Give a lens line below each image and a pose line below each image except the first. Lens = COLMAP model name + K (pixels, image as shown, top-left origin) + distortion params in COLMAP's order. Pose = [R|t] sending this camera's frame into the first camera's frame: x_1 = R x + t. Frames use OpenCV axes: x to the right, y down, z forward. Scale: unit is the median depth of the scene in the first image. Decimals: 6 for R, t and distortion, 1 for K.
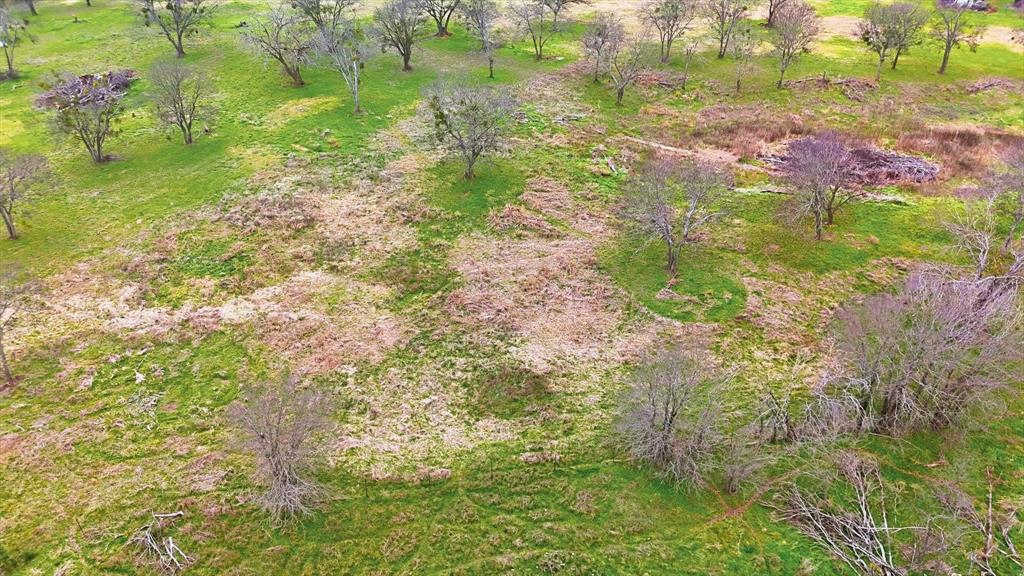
lens RADIAL K [[751.2, 0, 507.3], [0, 751.2, 288.7], [0, 0, 1]] dist [0.064249, -0.055930]
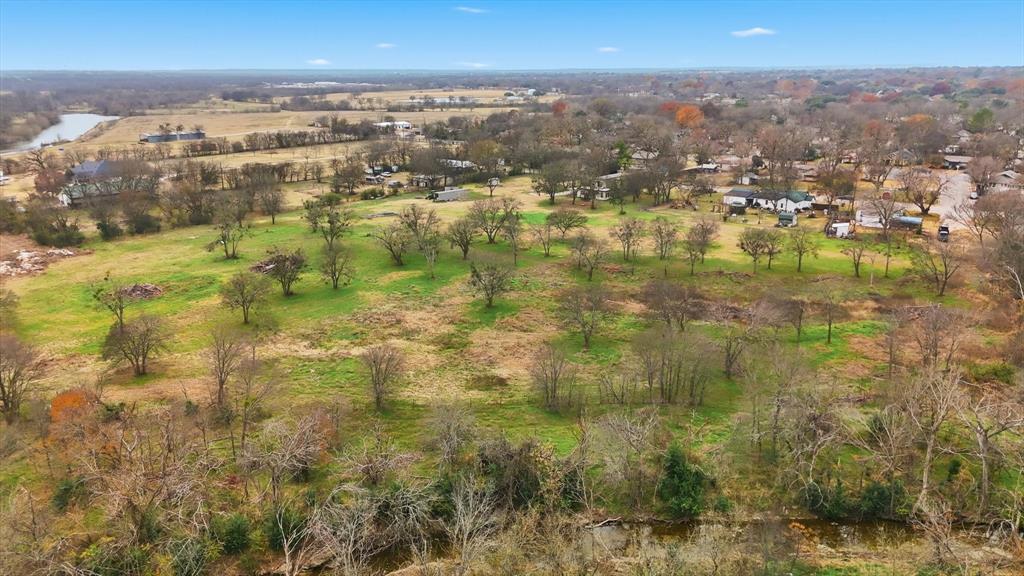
lens RADIAL K [[751.2, 0, 513.4], [0, 751.2, 290.3], [0, 0, 1]] dist [0.064249, -0.055930]
pose [[0.994191, 0.033695, -0.102216, 0.205447], [-0.063440, 0.950665, -0.303665, 0.385395], [0.086941, 0.308385, 0.947280, -0.751190]]
